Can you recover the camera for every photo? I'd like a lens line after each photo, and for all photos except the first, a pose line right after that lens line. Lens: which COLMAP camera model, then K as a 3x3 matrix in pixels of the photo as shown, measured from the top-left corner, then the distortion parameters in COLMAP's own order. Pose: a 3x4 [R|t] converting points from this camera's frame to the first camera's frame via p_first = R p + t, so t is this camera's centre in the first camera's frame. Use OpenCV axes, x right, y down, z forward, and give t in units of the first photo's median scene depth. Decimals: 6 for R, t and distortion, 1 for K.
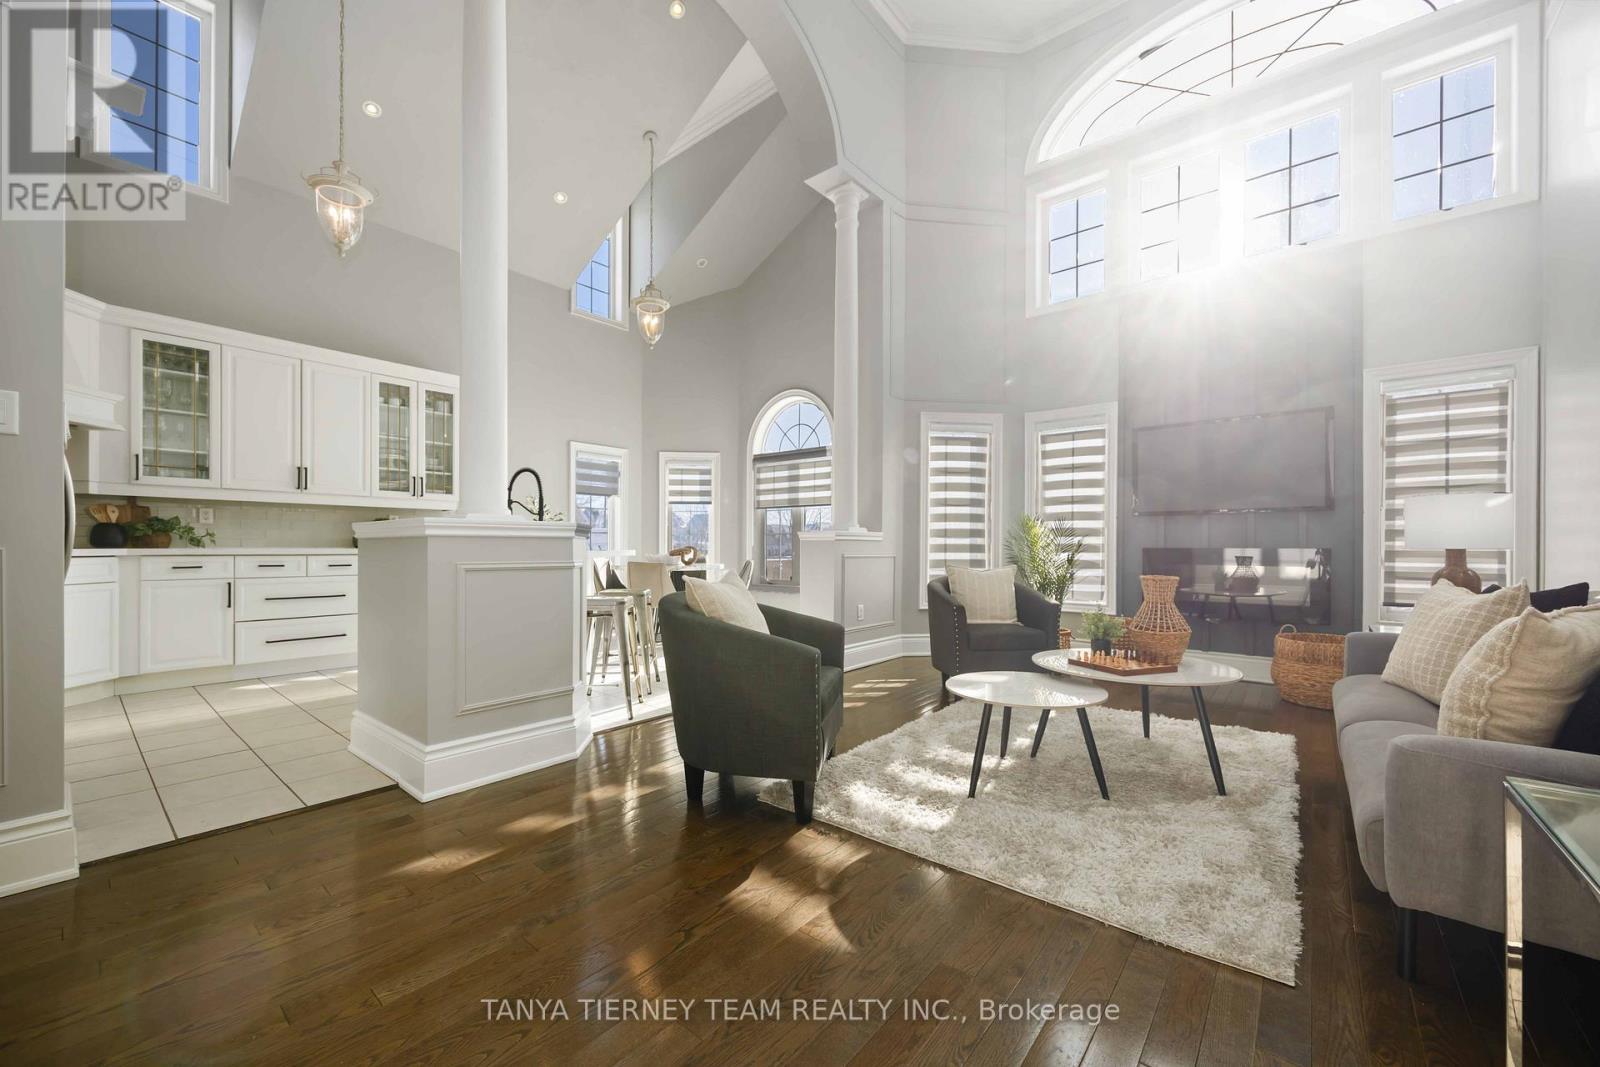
lens RADIAL K [[615.2, 0, 802.0], [0, 615.2, 545.4], [0, 0, 1]] dist [-0.002728, 0.000095]
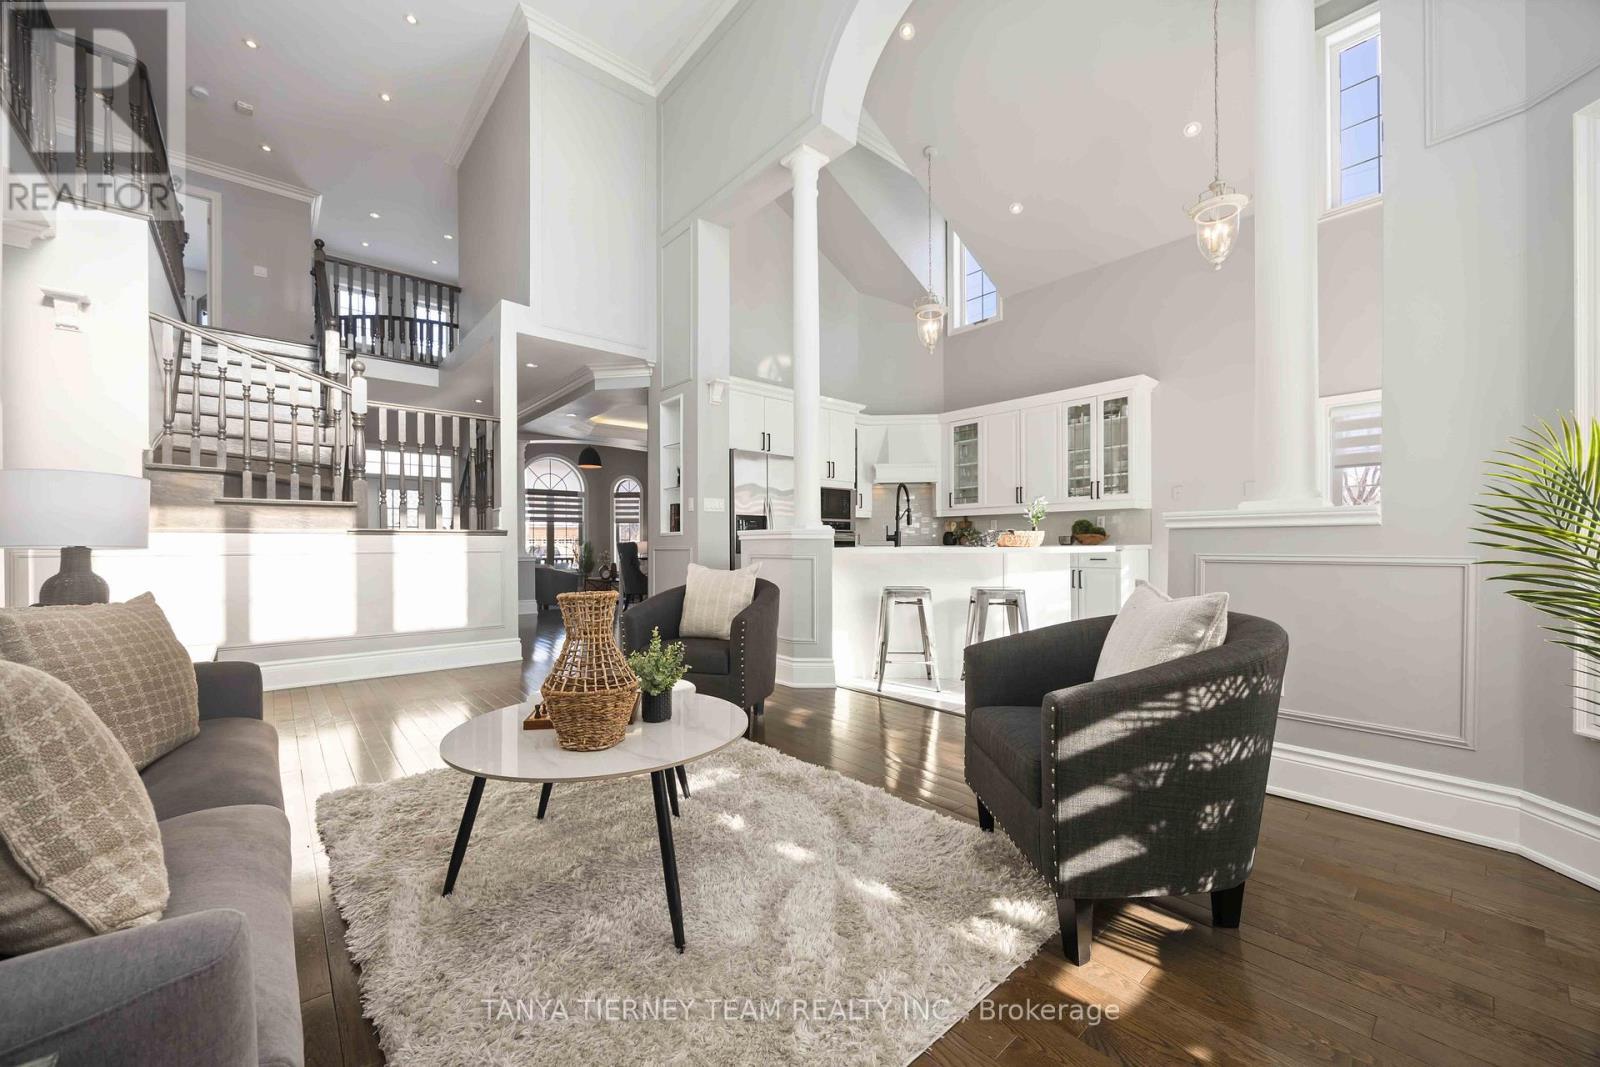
lens RADIAL K [[615.2, 0, 798.3], [0, 615.2, 542.9], [0, 0, 1]] dist [-0.002728, 0.000095]
pose [[-0.163609, -0.011104, -0.986463, 0.663342], [-0.000166, 0.999937, -0.011228, 0.014591], [0.986525, -0.001673, -0.163601, 0.780253]]
